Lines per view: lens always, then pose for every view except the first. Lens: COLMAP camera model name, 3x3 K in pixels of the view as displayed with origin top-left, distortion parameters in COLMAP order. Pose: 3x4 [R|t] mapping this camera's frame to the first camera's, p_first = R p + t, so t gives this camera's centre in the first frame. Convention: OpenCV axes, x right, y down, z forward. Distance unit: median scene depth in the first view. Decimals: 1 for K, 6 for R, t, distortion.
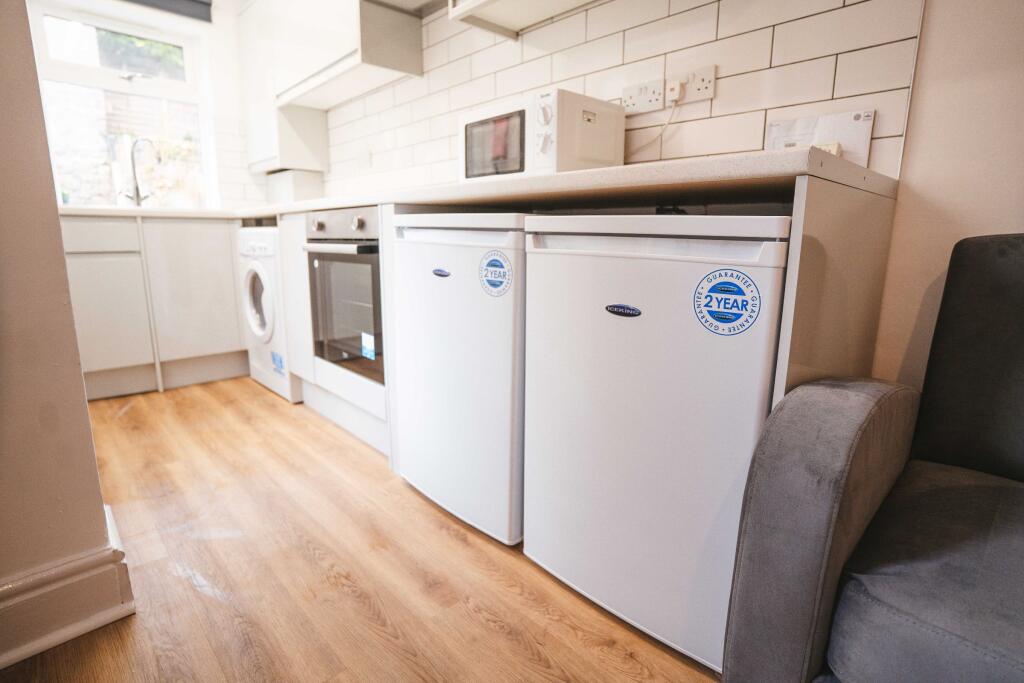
lens RADIAL K [[511.3, 0, 512.0], [0, 511.3, 341.5], [0, 0, 1]] dist [-0.045650, 0.000236]
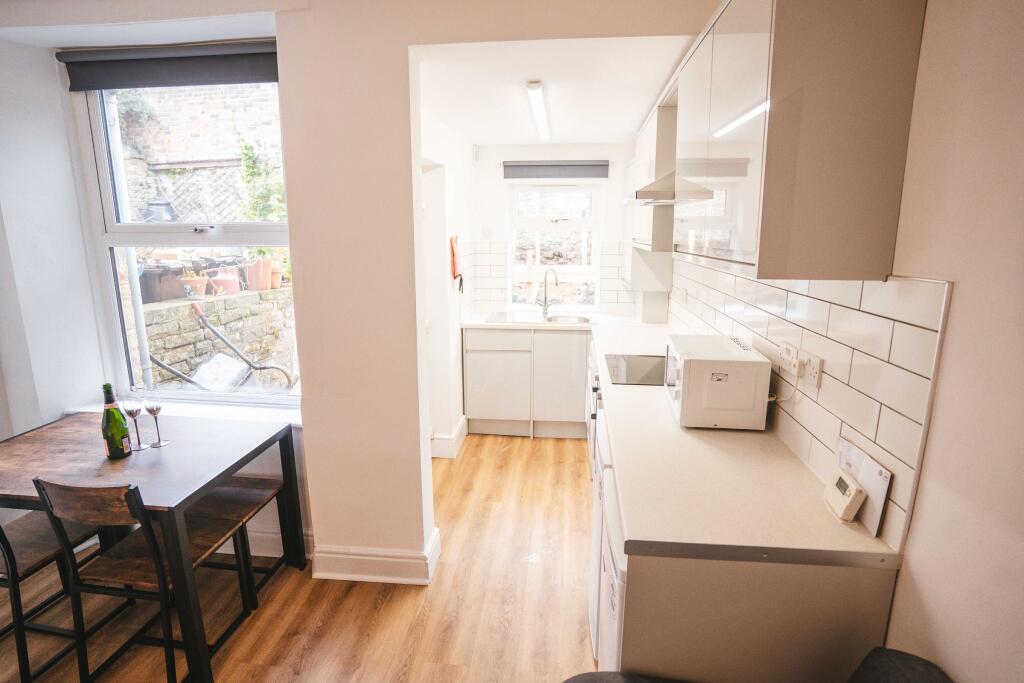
lens RADIAL K [[517.3, 0, 512.0], [0, 517.3, 341.5], [0, 0, 1]] dist [-0.074959, 0.031991]
pose [[0.648923, 0.145806, -0.746753, 0.761969], [-0.152231, 0.986502, 0.060329, -0.540681], [0.745469, 0.074530, 0.662360, -0.218261]]
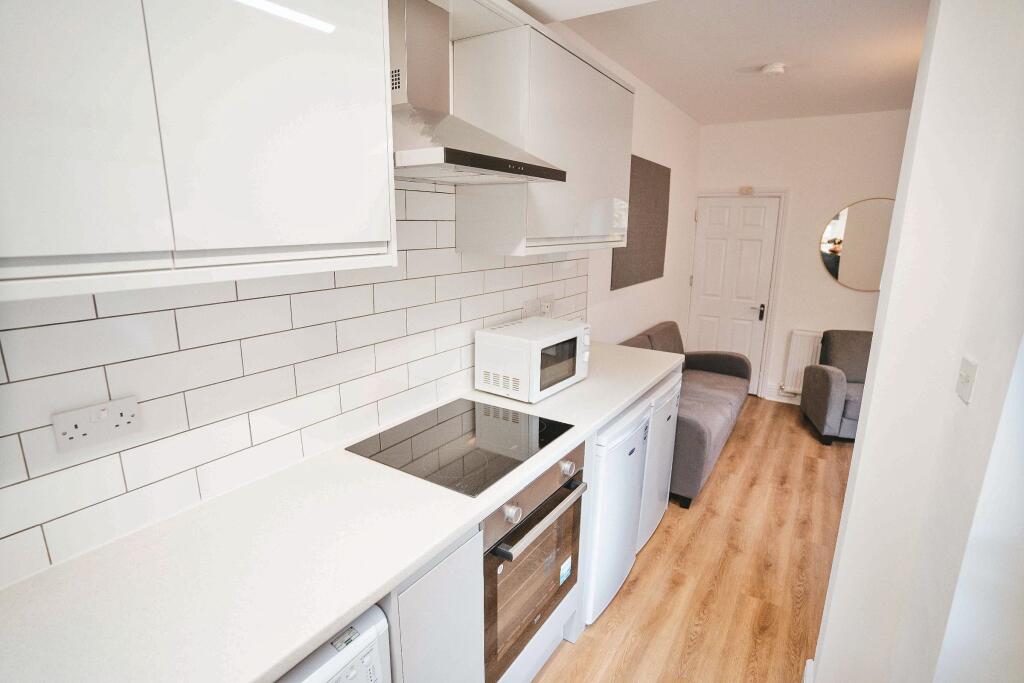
lens RADIAL K [[517.3, 0, 512.0], [0, 517.3, 341.5], [0, 0, 1]] dist [-0.074959, 0.031991]
pose [[-0.242717, -0.226002, 0.943404, -1.434764], [0.180655, 0.944943, 0.272849, -0.926826], [-0.953128, 0.236656, -0.188526, 1.527701]]
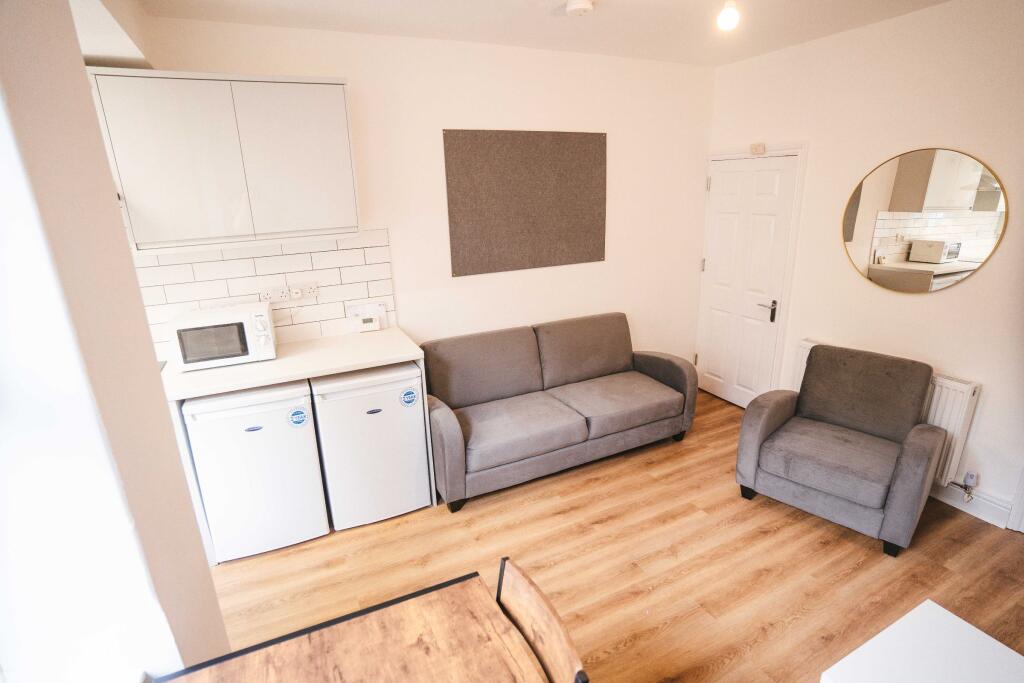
lens RADIAL K [[496.9, 0, 512.0], [0, 496.9, 341.5], [0, 0, 1]] dist [-0.067431, 0.000077]
pose [[0.309299, -0.300928, 0.902095, -1.259875], [0.221630, 0.945300, 0.239351, -0.609878], [-0.924778, 0.125900, 0.359075, -0.468091]]
